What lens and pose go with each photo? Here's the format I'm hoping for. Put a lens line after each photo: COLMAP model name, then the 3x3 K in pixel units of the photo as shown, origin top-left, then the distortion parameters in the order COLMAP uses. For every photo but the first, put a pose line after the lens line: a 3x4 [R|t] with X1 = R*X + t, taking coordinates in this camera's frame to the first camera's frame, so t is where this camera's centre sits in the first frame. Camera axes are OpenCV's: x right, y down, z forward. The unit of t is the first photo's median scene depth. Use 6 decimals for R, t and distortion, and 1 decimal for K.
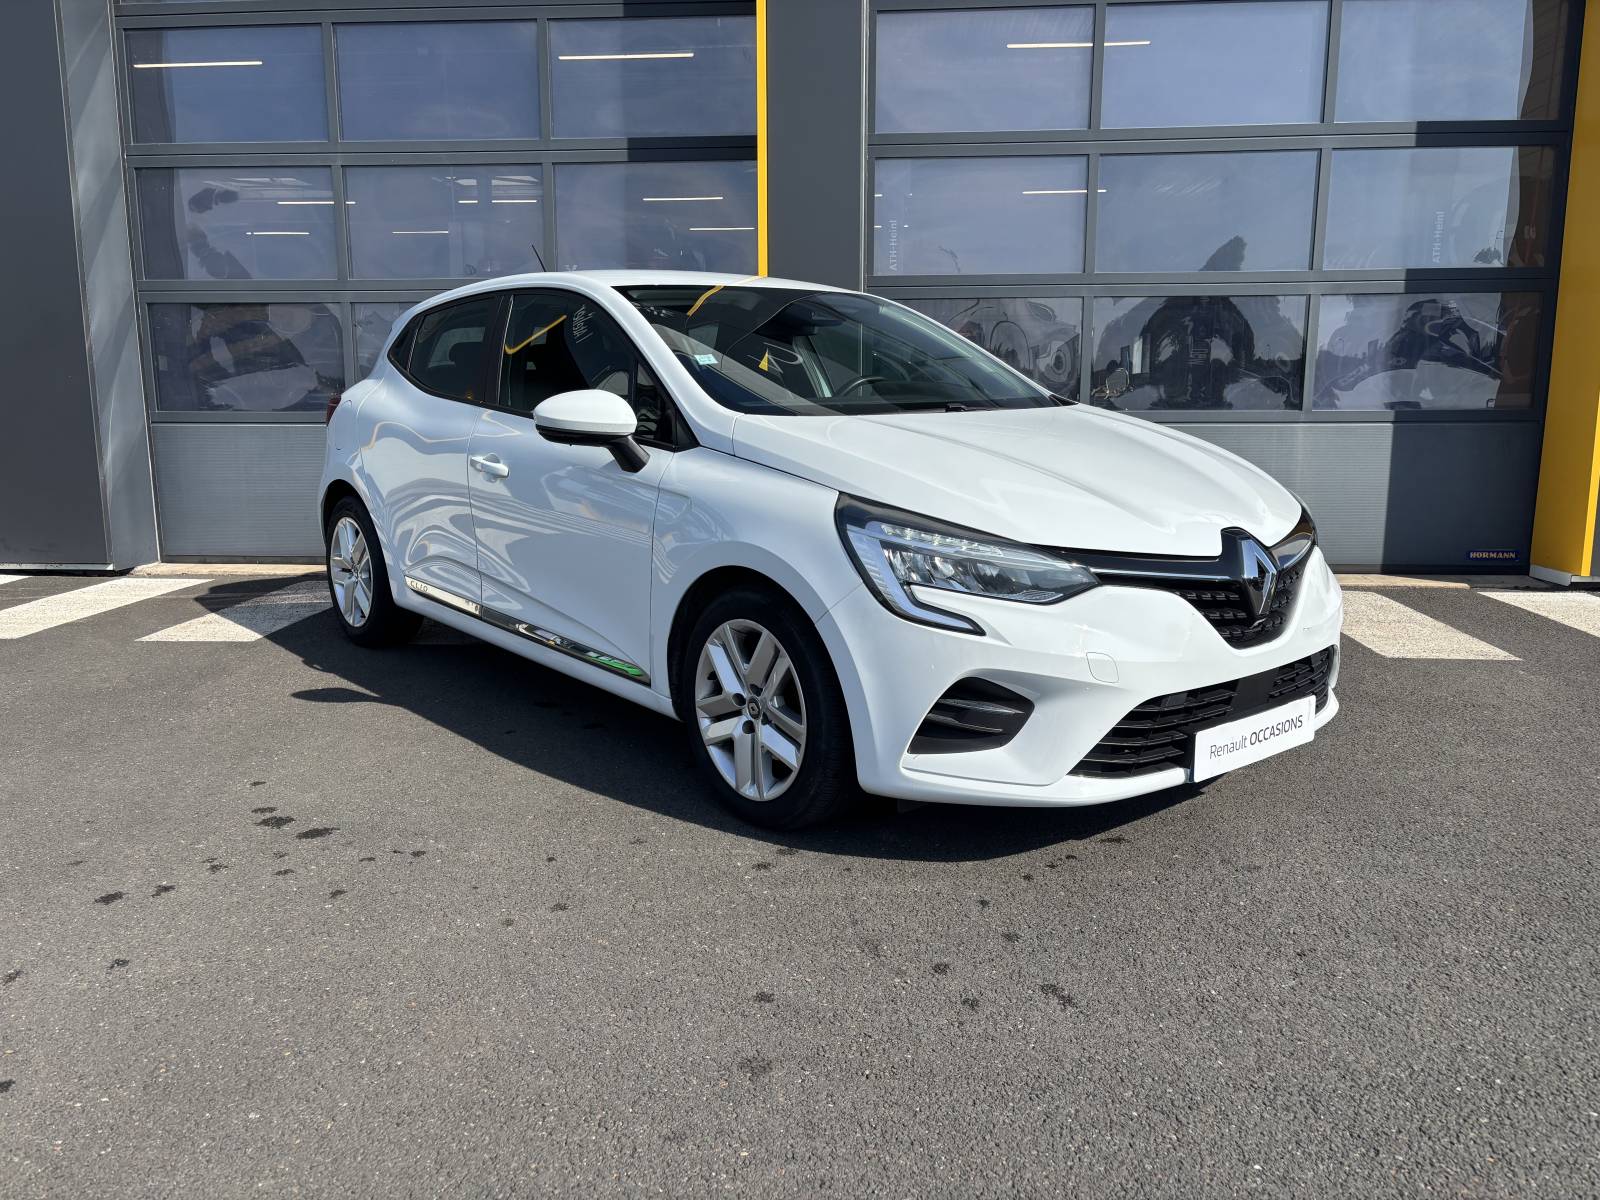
lens RADIAL K [[1214.8, 0, 793.0], [0, 1214.8, 597.9], [0, 0, 1]] dist [0.027316, 0.000652]
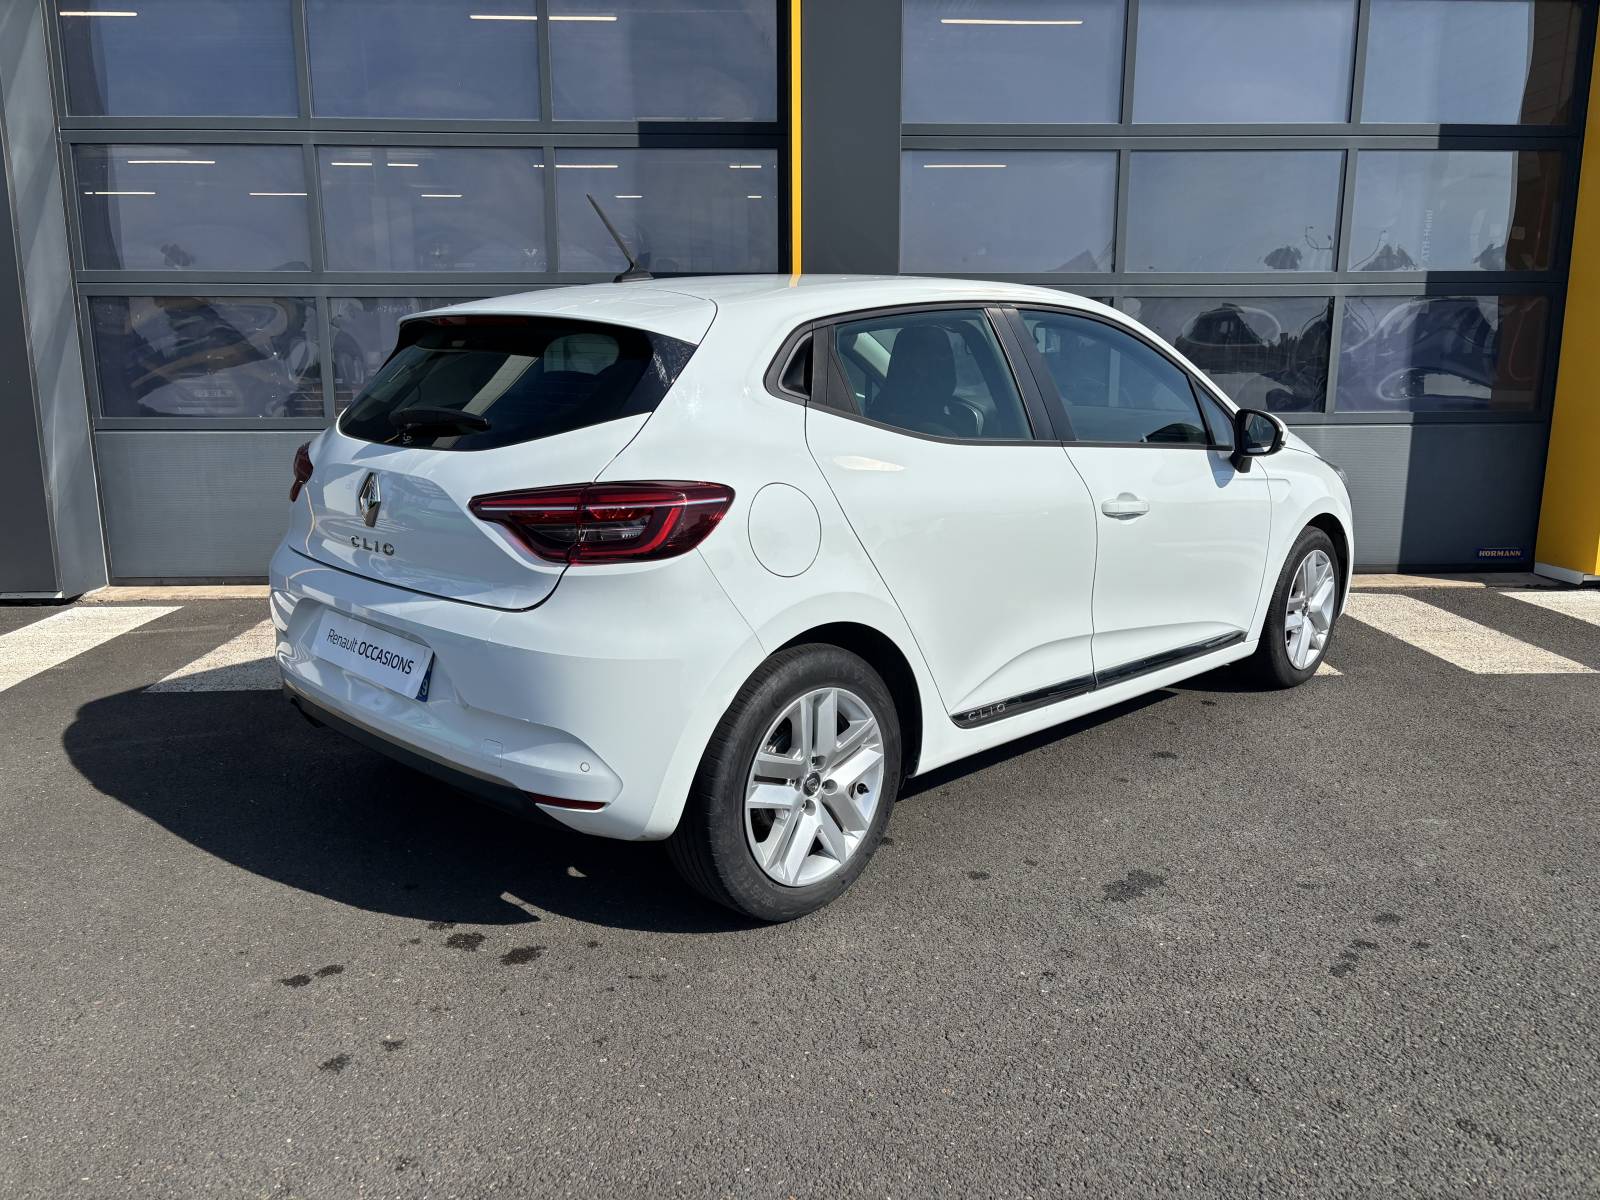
lens RADIAL K [[1214.8, 0, 794.0], [0, 1214.8, 600.3], [0, 0, 1]] dist [0.032650, -0.012543]
pose [[0.992854, -0.023534, 0.116989, -0.150460], [0.020102, 0.999335, 0.030427, -0.043239], [-0.117627, -0.027858, 0.992667, 0.058897]]
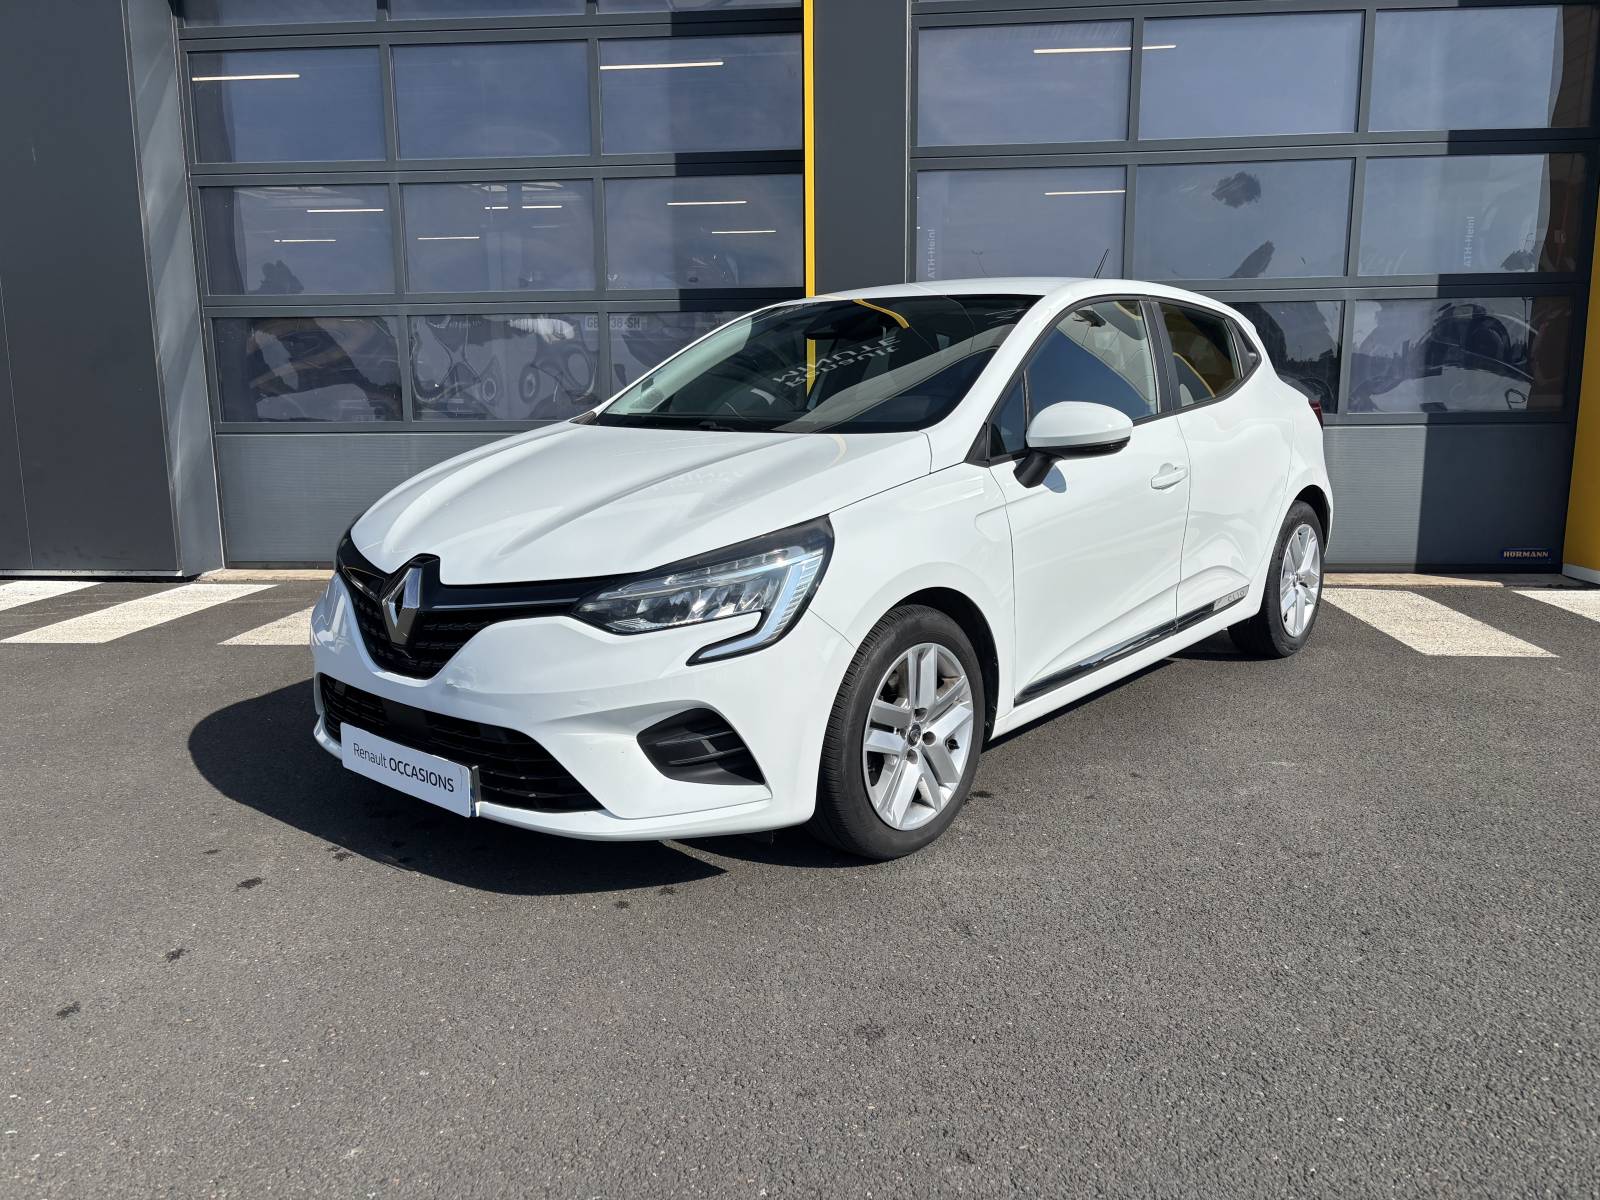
lens RADIAL K [[1214.8, 0, 794.0], [0, 1214.8, 600.3], [0, 0, 1]] dist [0.032650, -0.012543]
pose [[0.999909, -0.005225, -0.012447, -0.028535], [0.005248, 0.999985, 0.001806, -0.001809], [0.012438, -0.001871, 0.999921, -0.031783]]
